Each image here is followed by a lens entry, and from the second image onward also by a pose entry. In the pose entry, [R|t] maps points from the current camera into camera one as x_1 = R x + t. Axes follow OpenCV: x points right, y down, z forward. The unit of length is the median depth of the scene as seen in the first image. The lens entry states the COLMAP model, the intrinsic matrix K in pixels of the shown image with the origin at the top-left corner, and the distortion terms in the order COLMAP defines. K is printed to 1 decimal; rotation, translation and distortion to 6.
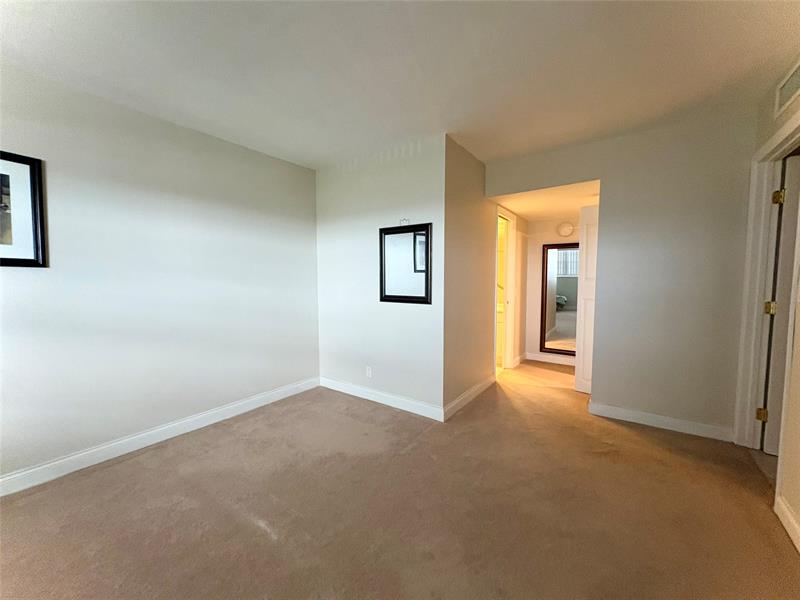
lens RADIAL K [[321.0, 0, 399.3], [0, 321.0, 298.0], [0, 0, 1]] dist [0.003004, -0.000221]
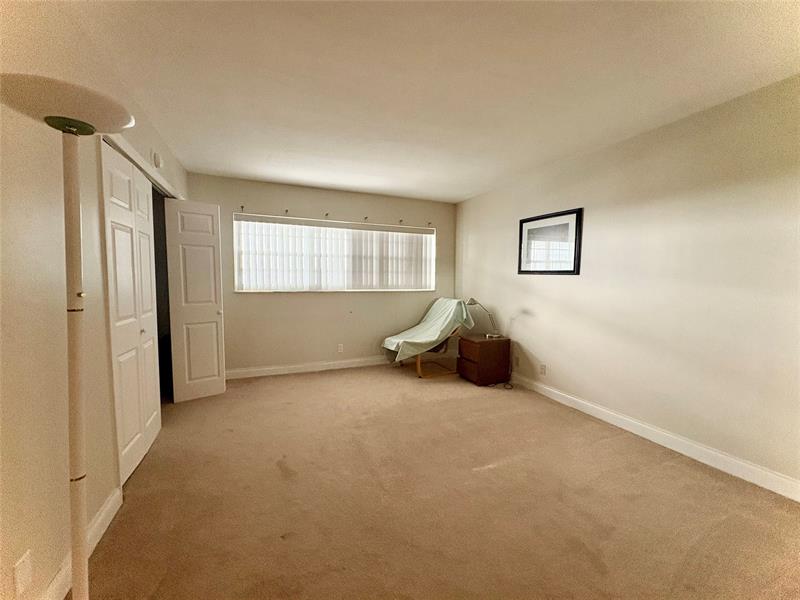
lens RADIAL K [[321.0, 0, 399.3], [0, 321.0, 300.8], [0, 0, 1]] dist [0.003004, -0.000221]
pose [[-0.521627, 0.053170, -0.851515, 0.718578], [-0.054081, 0.993988, 0.095196, -0.070623], [0.851458, 0.095708, -0.515616, 1.070673]]
